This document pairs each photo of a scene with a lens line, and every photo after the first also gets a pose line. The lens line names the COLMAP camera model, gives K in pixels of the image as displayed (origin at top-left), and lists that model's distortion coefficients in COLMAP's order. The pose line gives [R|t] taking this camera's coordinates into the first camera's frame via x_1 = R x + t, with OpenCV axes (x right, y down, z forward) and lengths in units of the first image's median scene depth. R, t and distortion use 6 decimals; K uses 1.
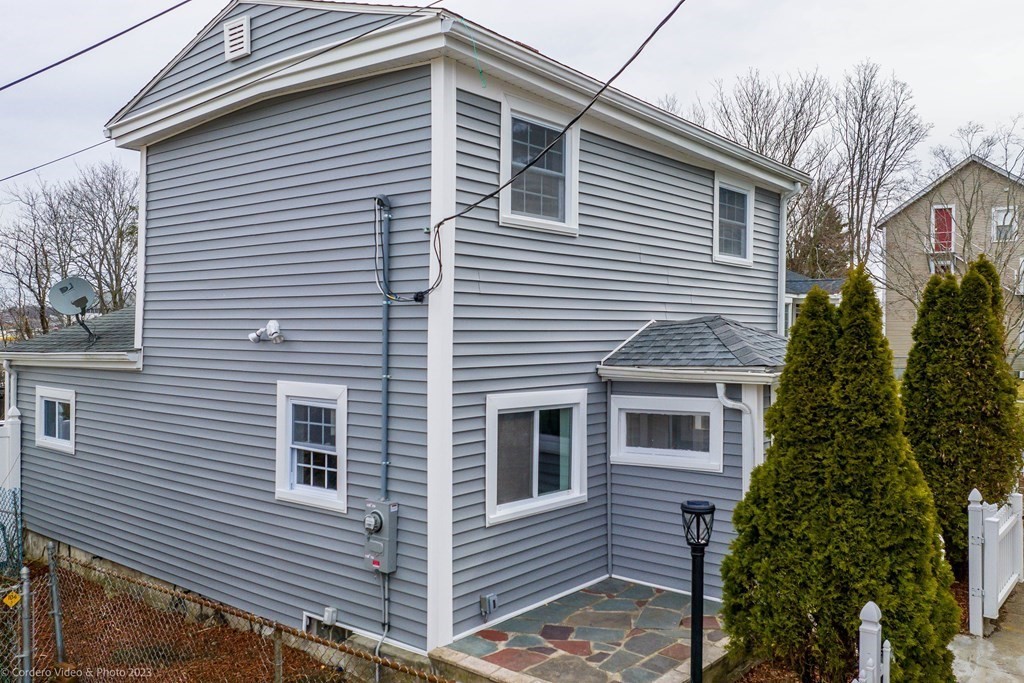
lens RADIAL K [[858.5, 0, 510.7], [0, 858.5, 335.1], [0, 0, 1]] dist [-0.027855, -0.006794]
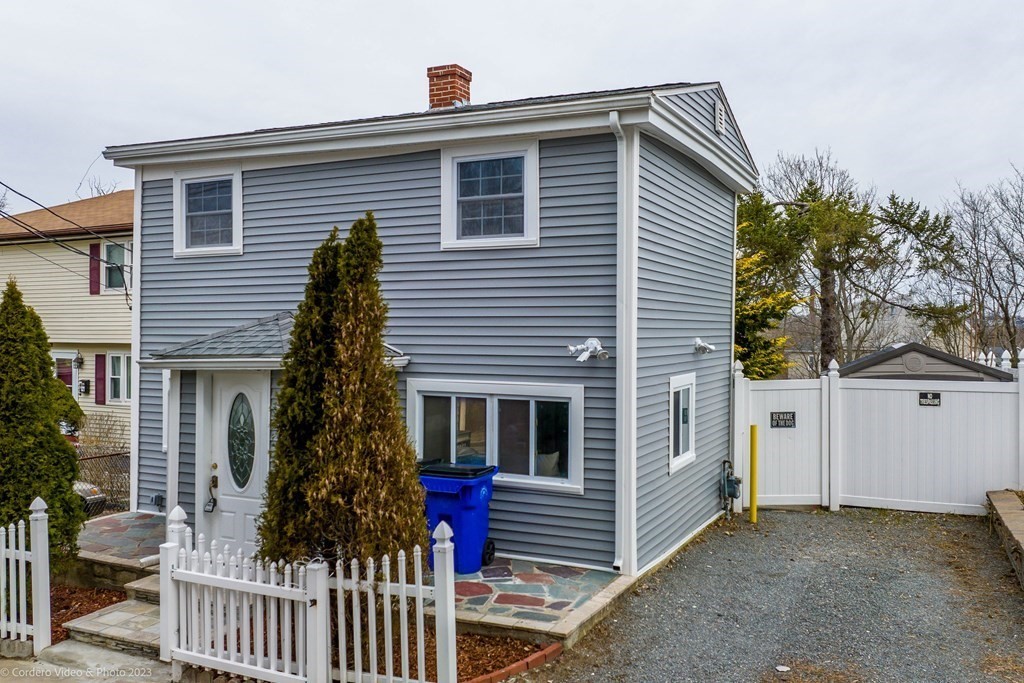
lens RADIAL K [[858.5, 0, 511.9], [0, 858.5, 343.5], [0, 0, 1]] dist [-0.027855, -0.006794]
pose [[0.231054, 0.006554, -0.972919, 1.512187], [-0.011494, 0.999926, 0.004007, 0.010386], [0.972873, 0.010257, 0.231112, 1.160872]]
